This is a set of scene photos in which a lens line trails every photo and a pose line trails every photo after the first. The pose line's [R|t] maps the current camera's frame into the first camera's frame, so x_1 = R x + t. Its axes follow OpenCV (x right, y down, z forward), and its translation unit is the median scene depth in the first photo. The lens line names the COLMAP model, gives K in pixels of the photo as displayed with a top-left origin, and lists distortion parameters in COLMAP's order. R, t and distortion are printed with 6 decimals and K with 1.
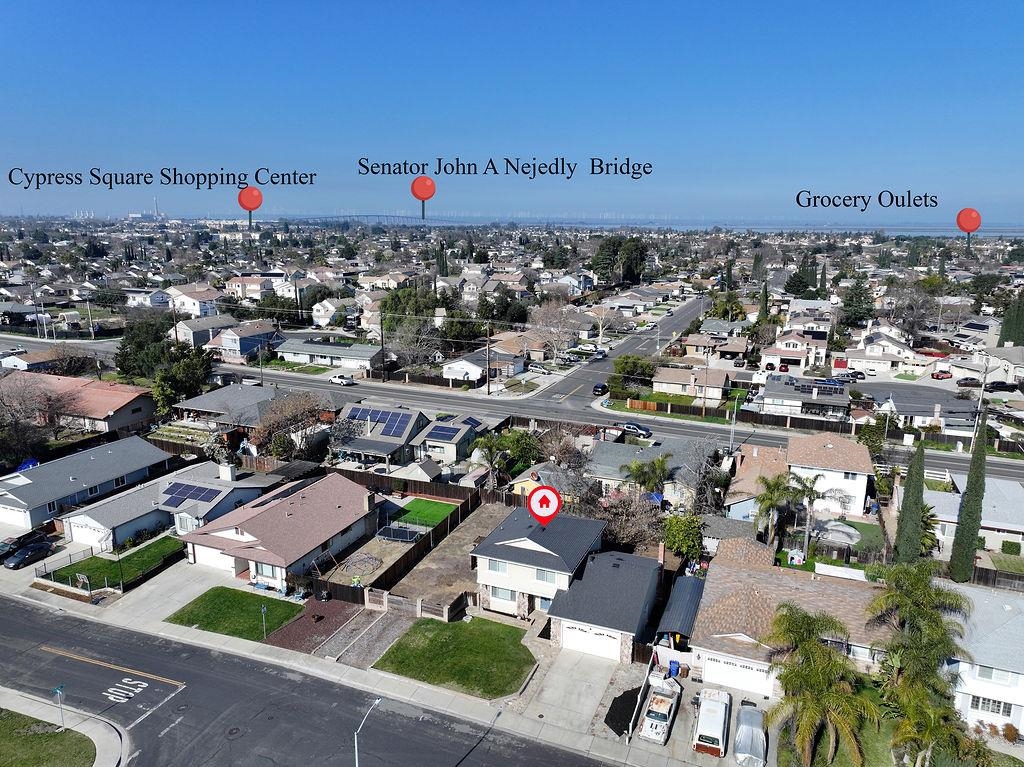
lens RADIAL K [[717.6, 0, 511.7], [0, 717.6, 400.8], [0, 0, 1]] dist [-0.004652, 0.035775]
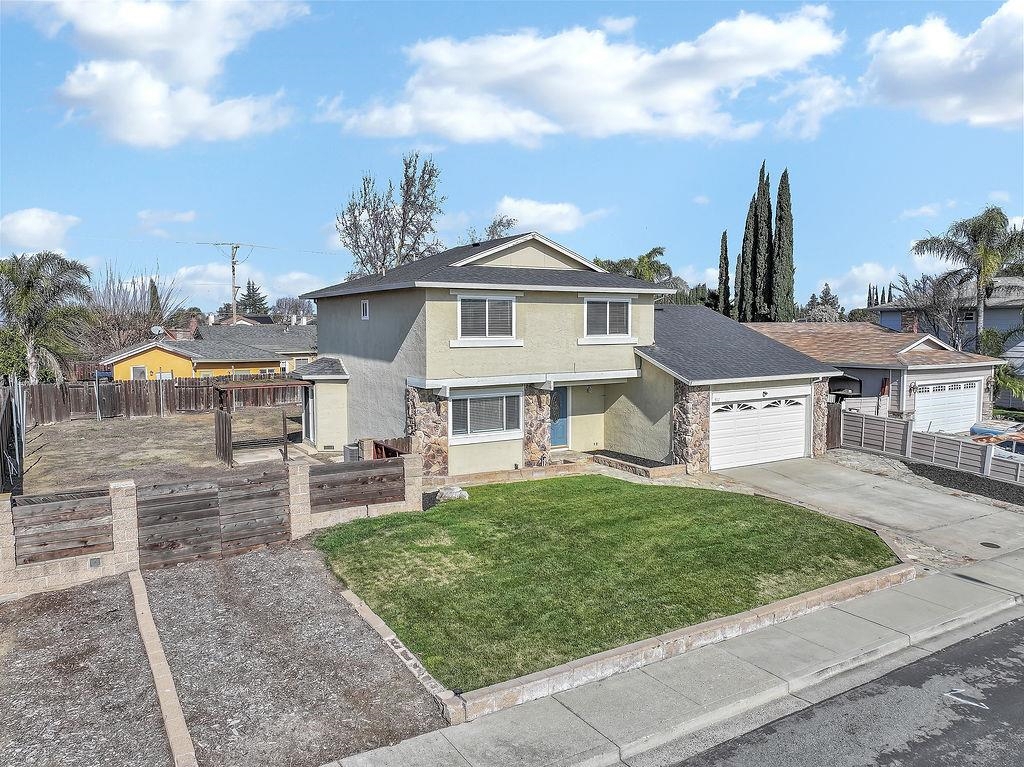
lens RADIAL K [[737.0, 0, 515.3], [0, 737.0, 381.9], [0, 0, 1]] dist [-0.001443, 0.020797]
pose [[0.583598, -0.067948, 0.809195, -0.172306], [0.208469, 0.975632, -0.068427, 0.168738], [-0.784827, 0.208626, 0.583542, 0.468397]]
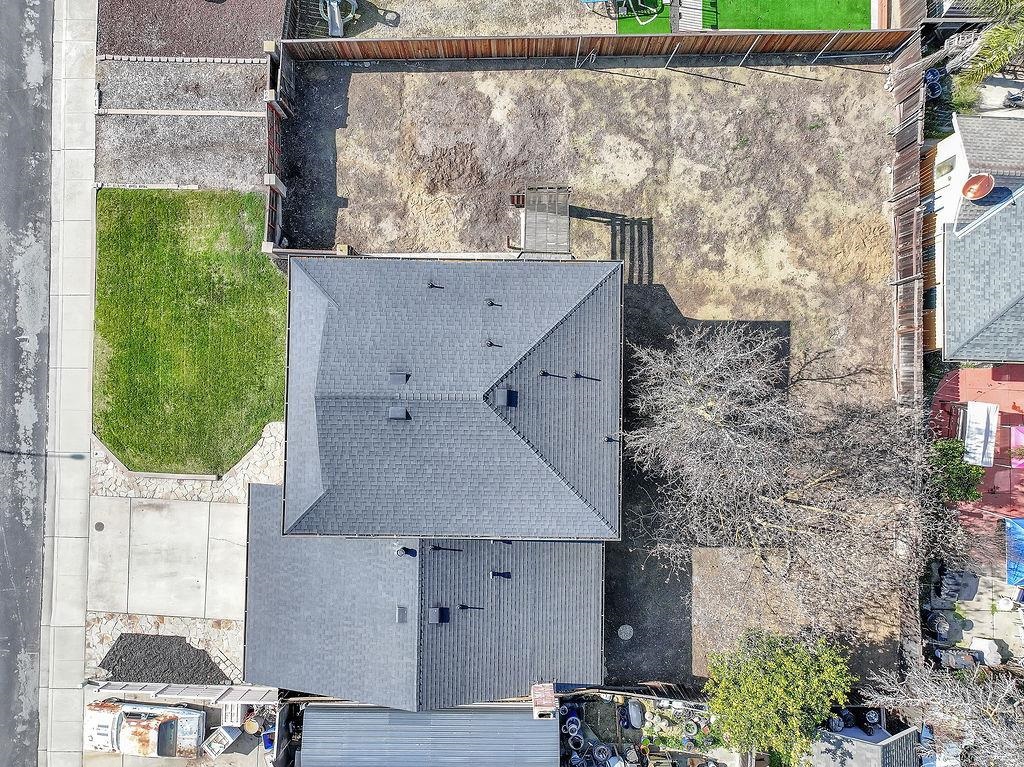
lens RADIAL K [[736.9, 0, 515.7], [0, 736.9, 379.7], [0, 0, 1]] dist [0.001532, 0.007591]
pose [[0.372534, 0.927661, -0.025739, 0.034688], [-0.241885, 0.123839, 0.962370, -0.113284], [0.895941, -0.352290, 0.270522, 0.578122]]
